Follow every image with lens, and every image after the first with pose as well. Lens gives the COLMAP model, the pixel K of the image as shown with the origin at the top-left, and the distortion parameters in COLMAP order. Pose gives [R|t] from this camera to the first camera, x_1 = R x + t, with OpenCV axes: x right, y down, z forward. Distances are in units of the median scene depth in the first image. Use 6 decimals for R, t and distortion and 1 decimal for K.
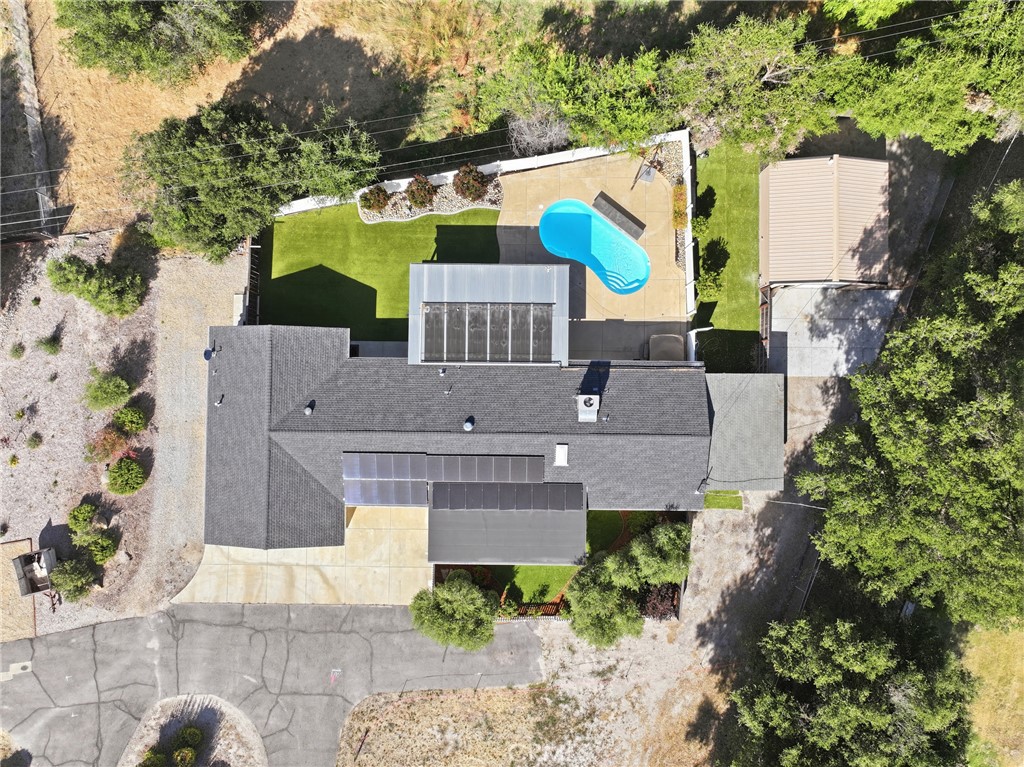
lens RADIAL K [[719.3, 0, 517.2], [0, 719.3, 379.3], [0, 0, 1]] dist [-0.005699, 0.025128]
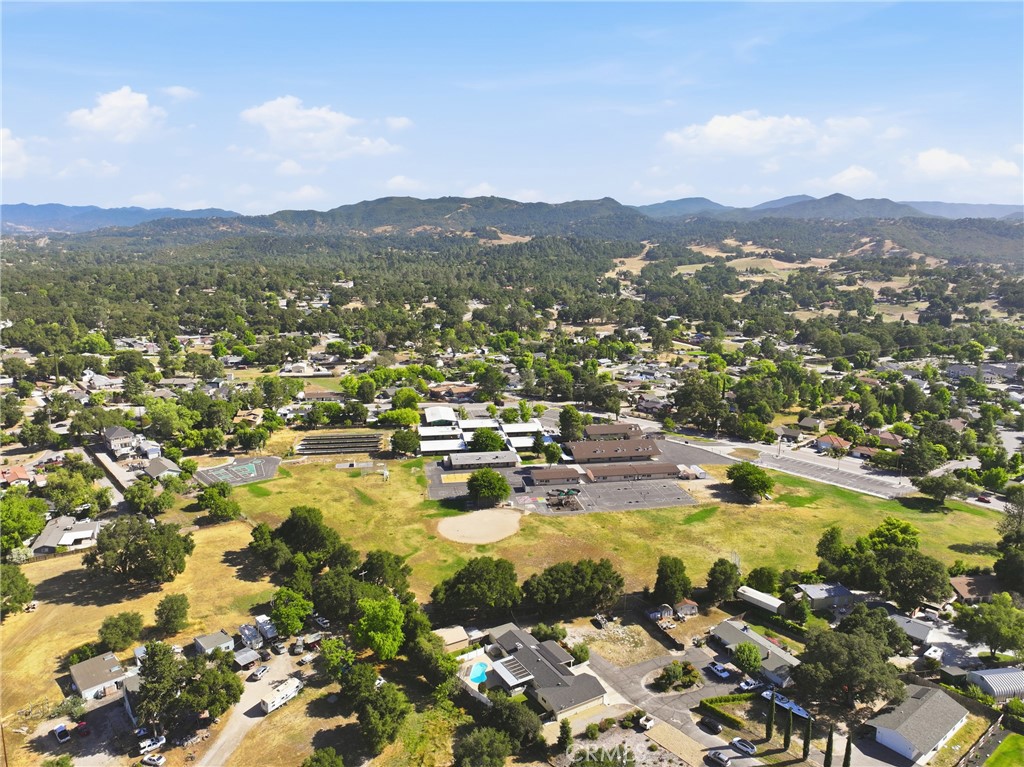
lens RADIAL K [[719.3, 0, 517.2], [0, 719.3, 379.3], [0, 0, 1]] dist [-0.005699, 0.025128]
pose [[-0.518831, -0.175528, 0.836663, -2.794488], [0.854430, -0.074825, 0.514151, -1.794458], [-0.027645, 0.981627, 0.188798, -1.145426]]
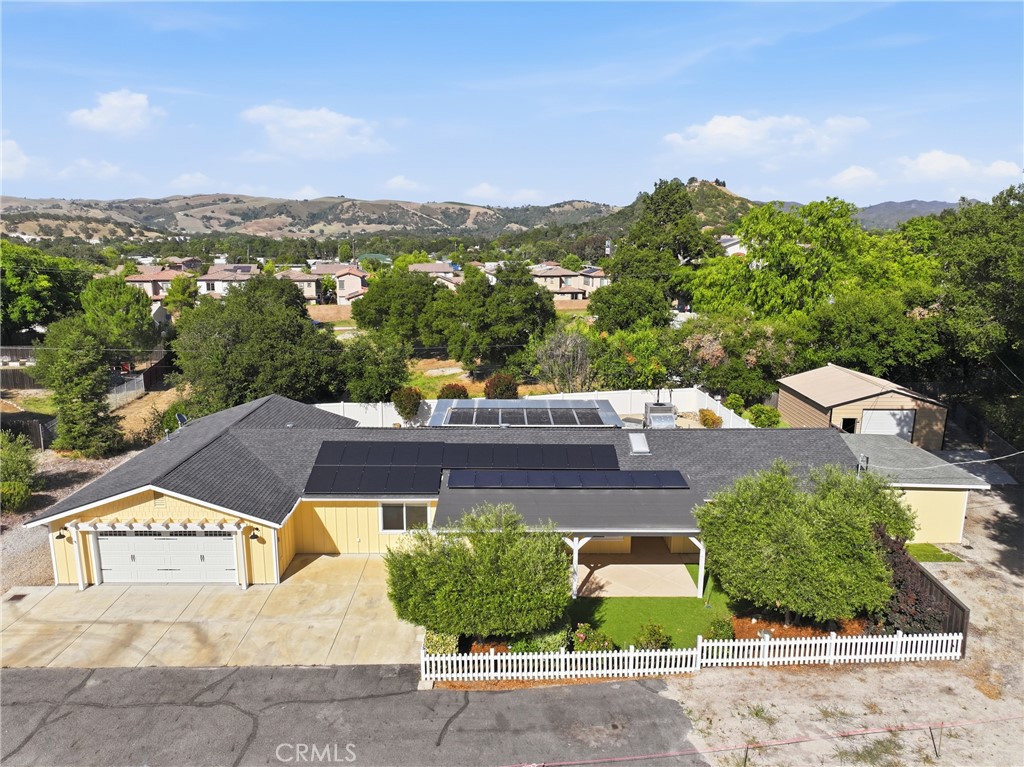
lens RADIAL K [[719.3, 0, 517.2], [0, 719.3, 379.3], [0, 0, 1]] dist [-0.005699, 0.025128]
pose [[0.999457, 0.002113, 0.032892, -0.074106], [0.031542, 0.228258, -0.973090, 0.716527], [-0.009564, 0.973598, 0.228067, 0.727452]]
